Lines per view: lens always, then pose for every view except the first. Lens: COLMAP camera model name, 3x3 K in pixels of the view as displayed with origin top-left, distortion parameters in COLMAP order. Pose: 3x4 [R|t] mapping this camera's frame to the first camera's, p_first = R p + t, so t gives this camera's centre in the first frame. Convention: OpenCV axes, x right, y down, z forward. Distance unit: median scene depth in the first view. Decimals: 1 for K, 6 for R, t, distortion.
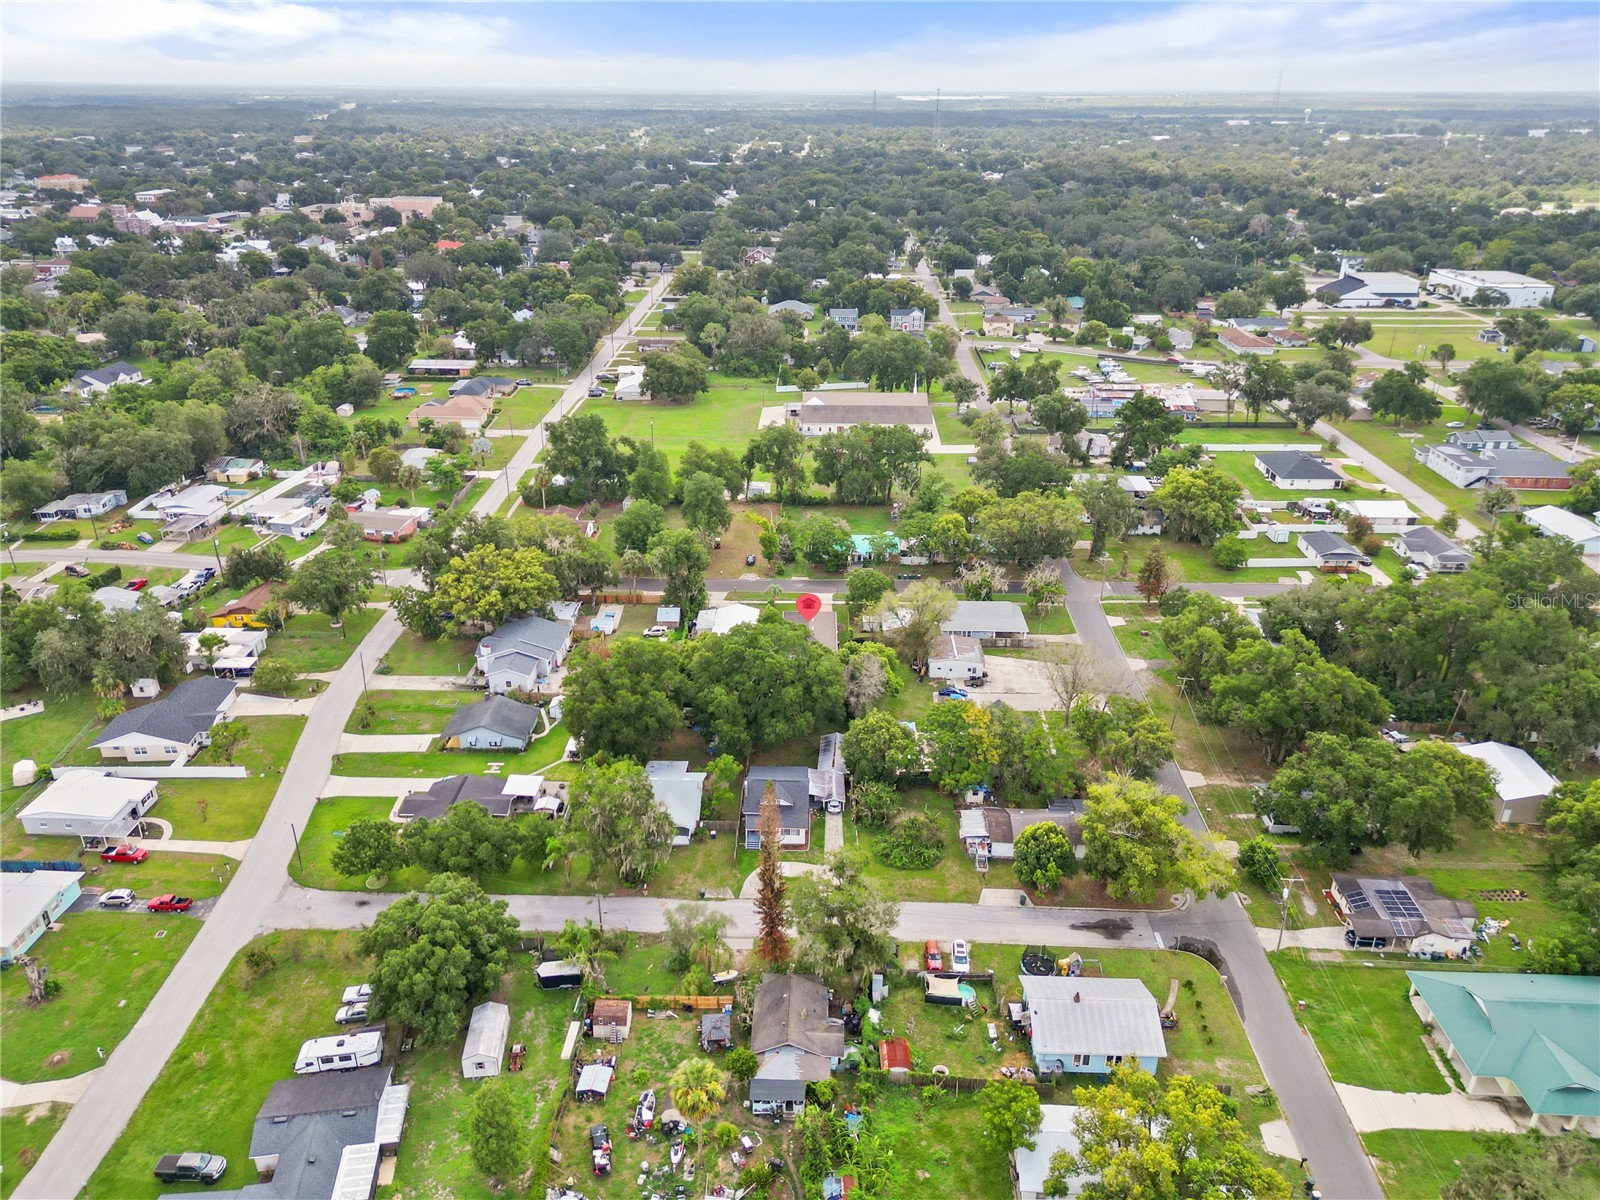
lens RADIAL K [[1131.0, 0, 798.7], [0, 1131.0, 580.1], [0, 0, 1]] dist [0.027882, -0.005878]
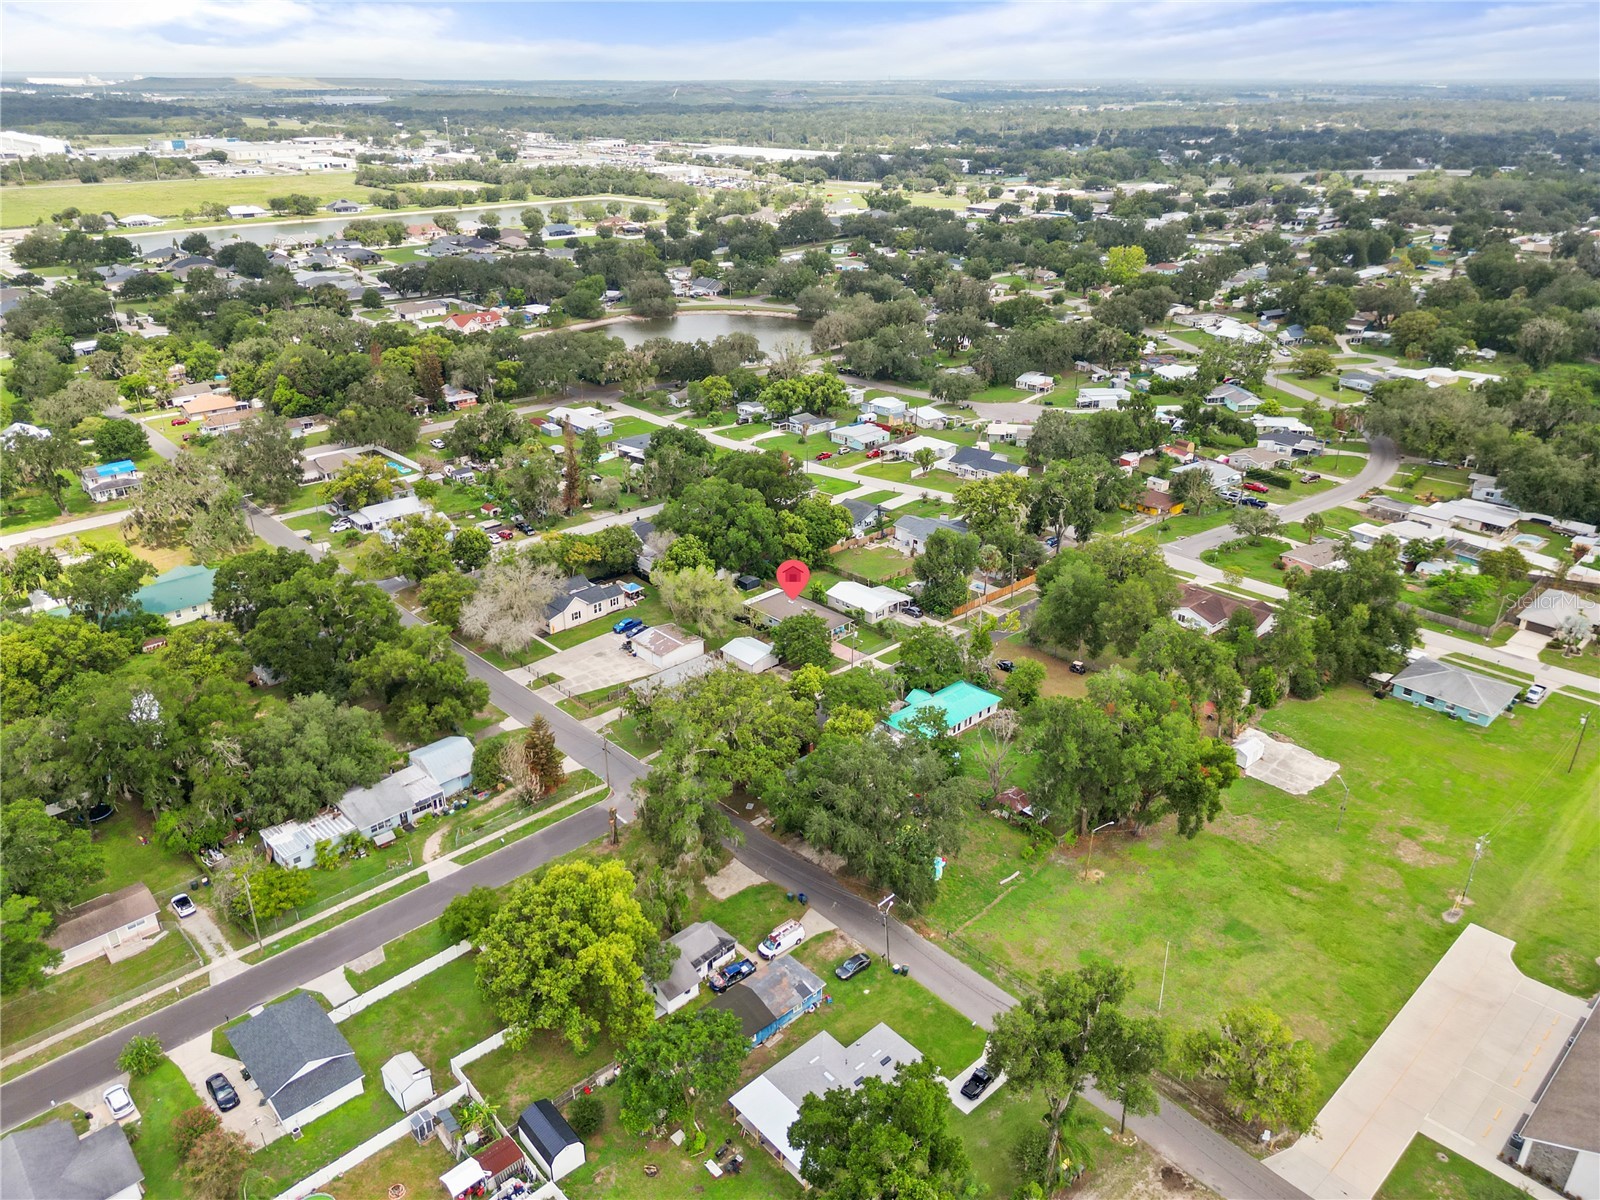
lens RADIAL K [[1123.9, 0, 796.7], [0, 1123.9, 598.9], [0, 0, 1]] dist [0.072744, -0.076788]
pose [[-0.712886, 0.289816, -0.638593, 0.684042], [-0.281056, 0.716206, 0.638793, -0.637405], [0.642496, 0.634867, -0.429118, 1.486241]]
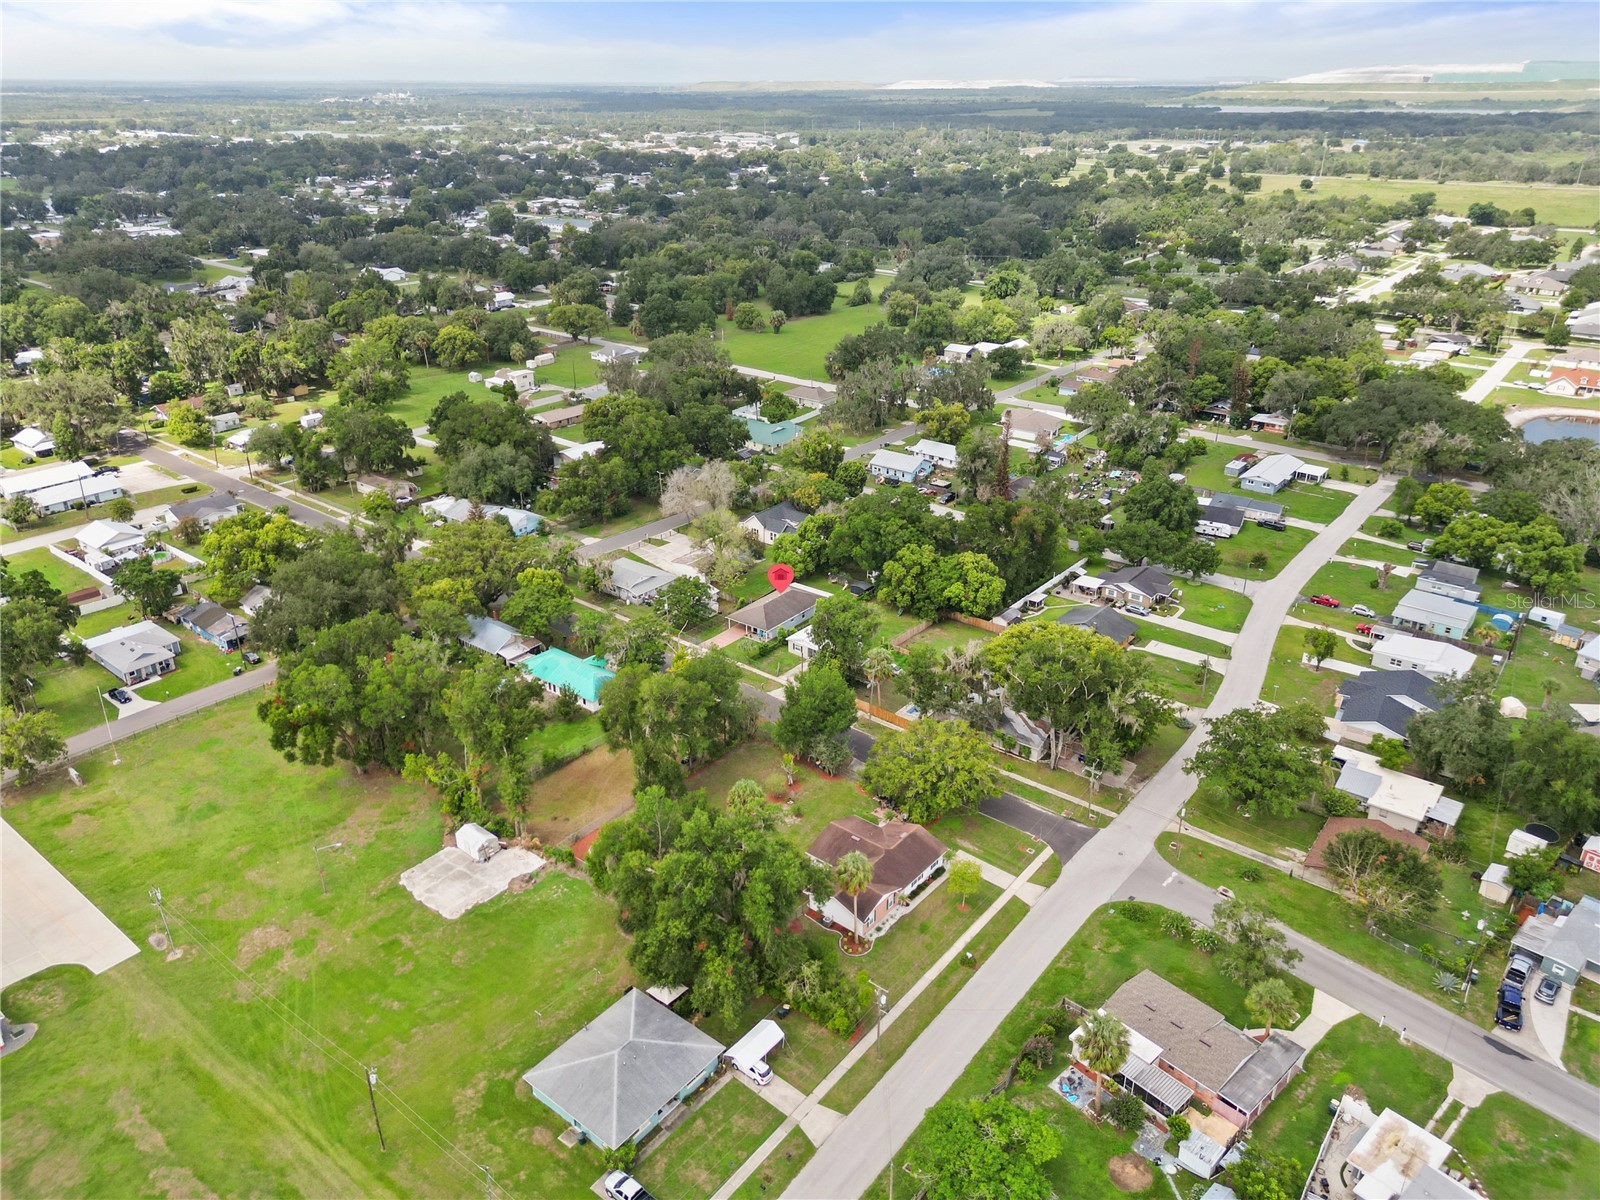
lens RADIAL K [[1131.0, 0, 798.7], [0, 1131.0, 580.1], [0, 0, 1]] dist [0.027882, -0.005878]
pose [[-0.800820, -0.244831, 0.546576, -0.587742], [0.236406, 0.709293, 0.664090, -0.677636], [-0.550272, 0.661030, -0.510137, 1.561015]]
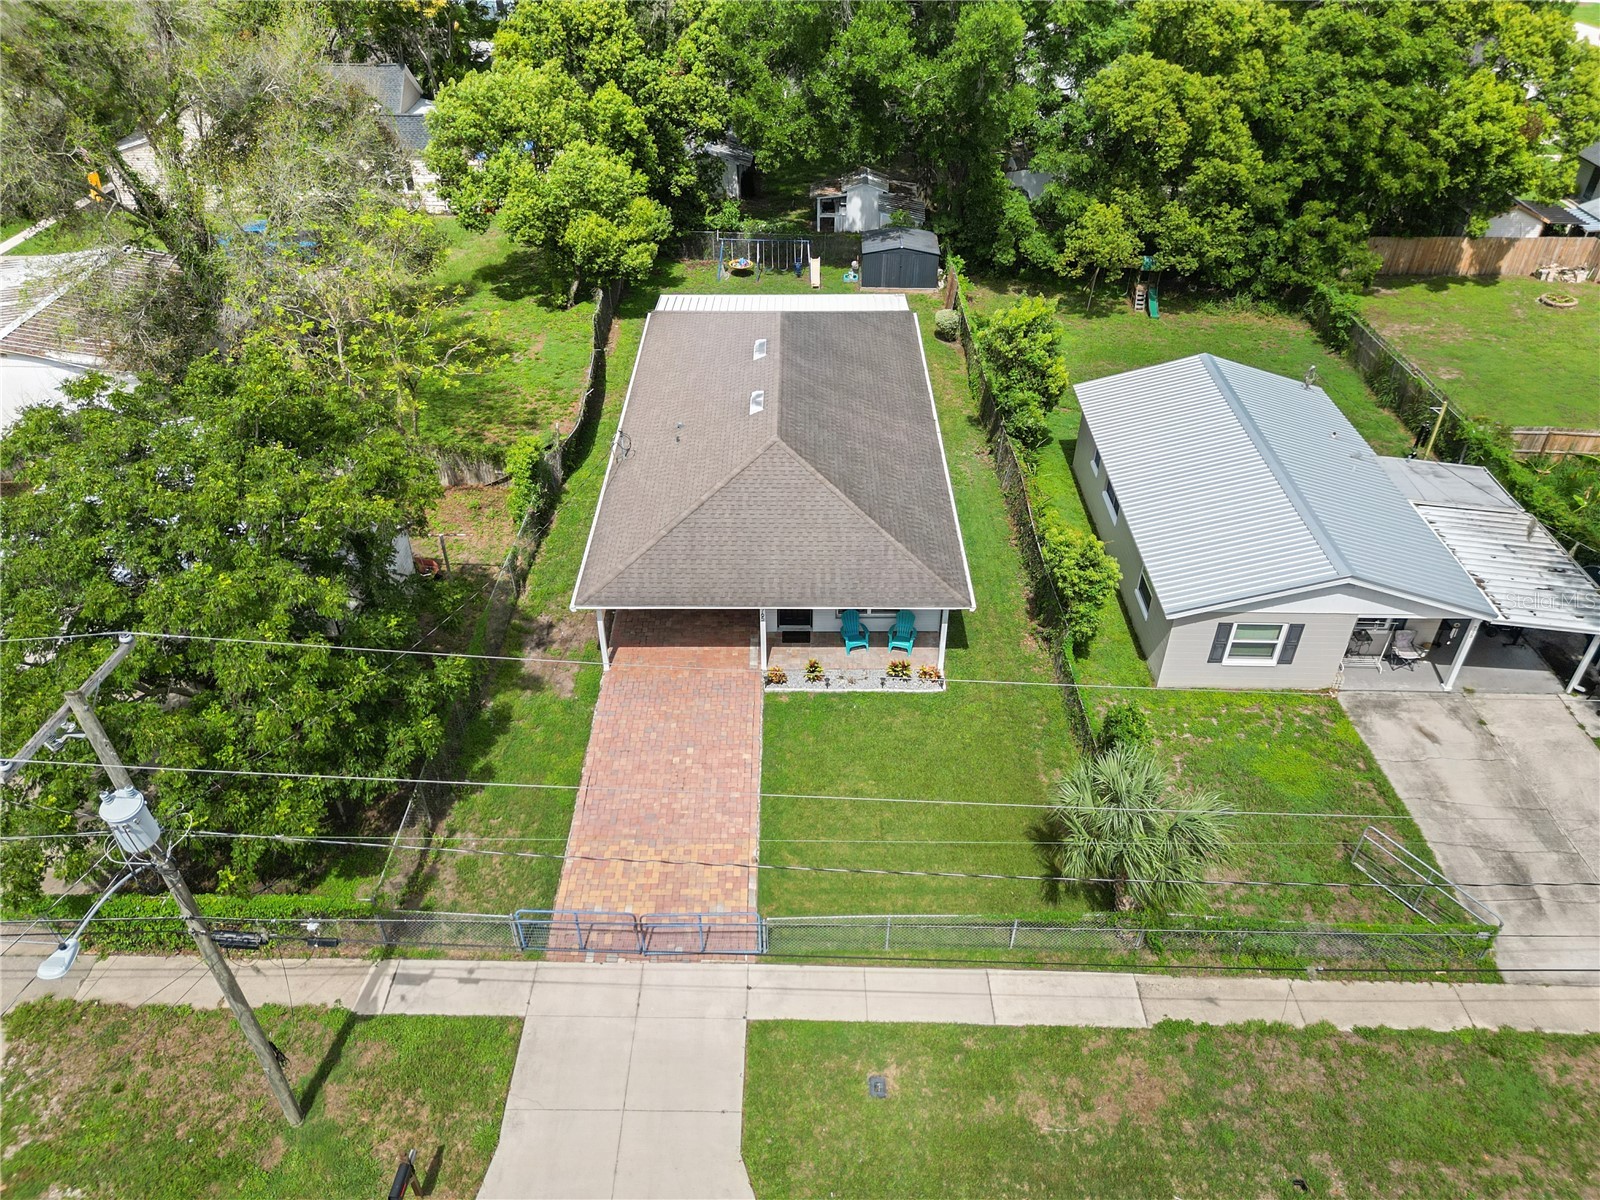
lens RADIAL K [[1123.9, 0, 796.7], [0, 1123.9, 598.9], [0, 0, 1]] dist [0.072744, -0.076788]
pose [[-0.999919, 0.006616, -0.010861, 0.007439], [-0.006101, 0.499813, 0.866112, -0.093655], [0.011159, 0.866108, -0.499732, 1.154848]]
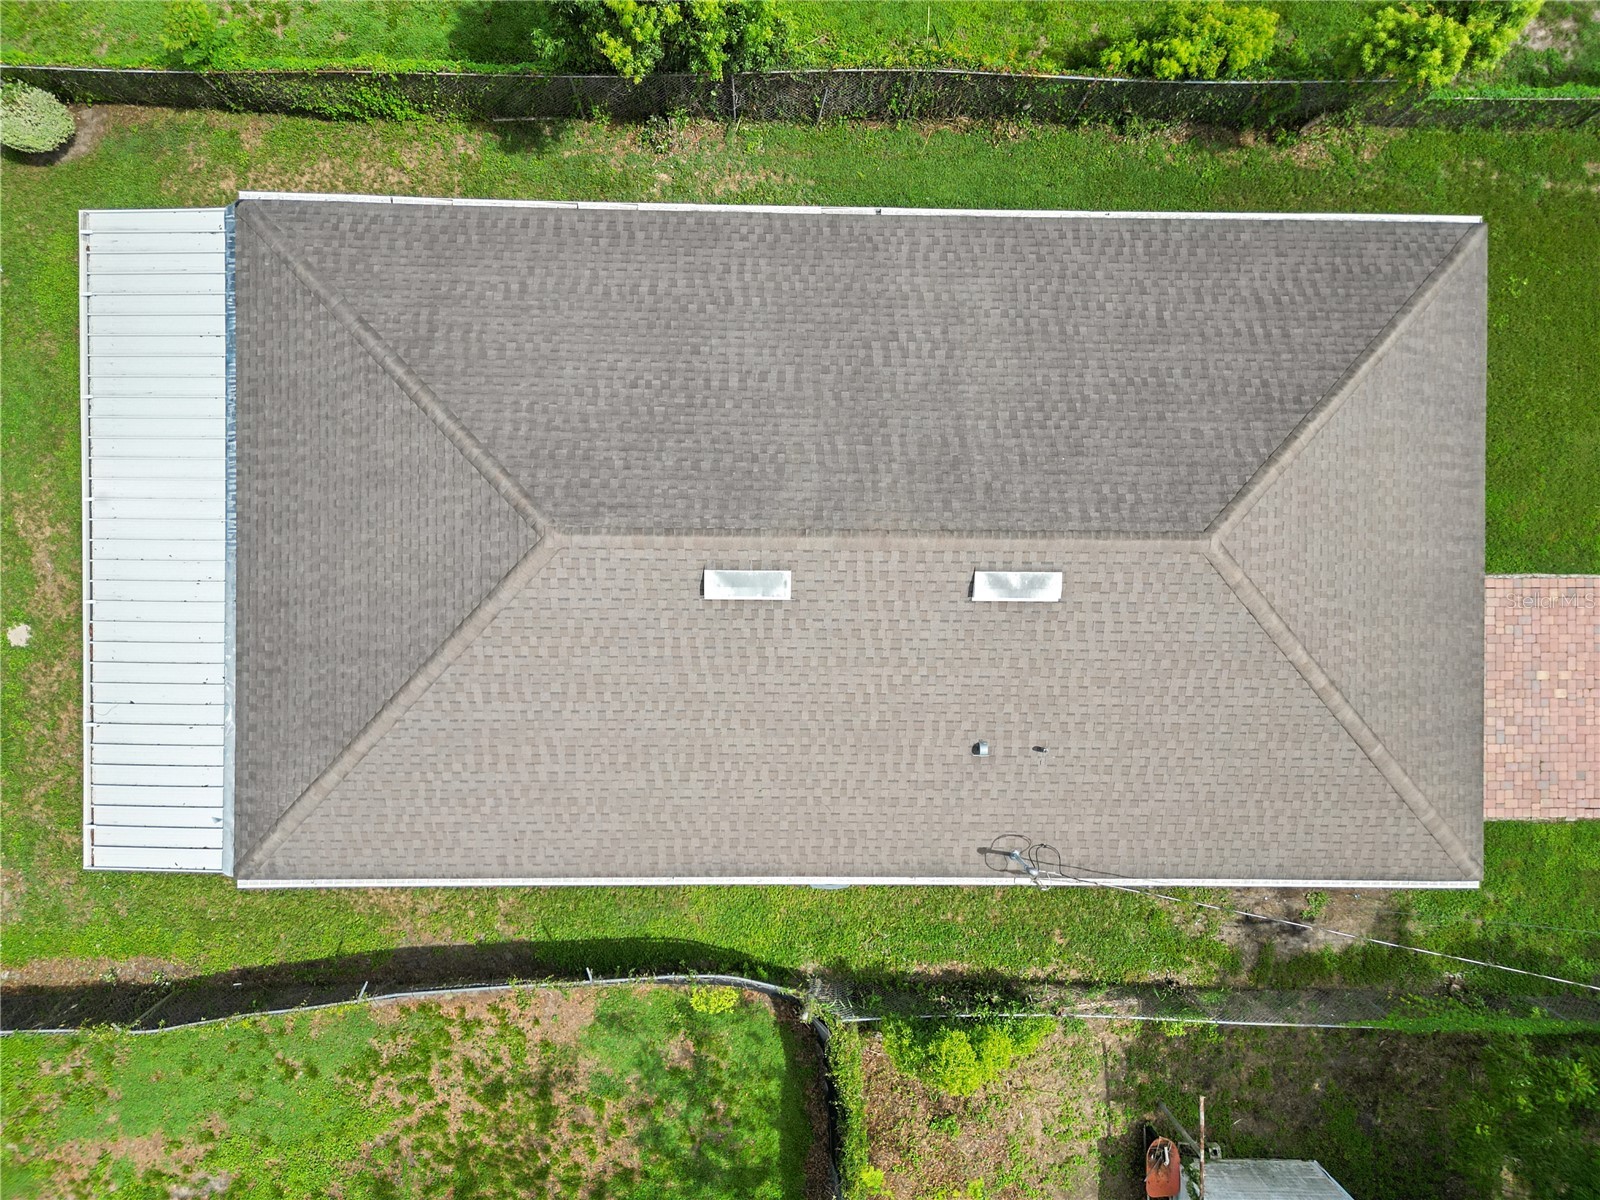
lens RADIAL K [[1148.0, 0, 800.0], [0, 1148.0, 600.0], [0, 0, 1]] dist [0.021694, -0.002491]
pose [[0.009109, 0.999957, -0.001649, 0.012172], [-0.449222, 0.005565, 0.893403, -0.025275], [0.893373, -0.007397, 0.449254, 0.997682]]
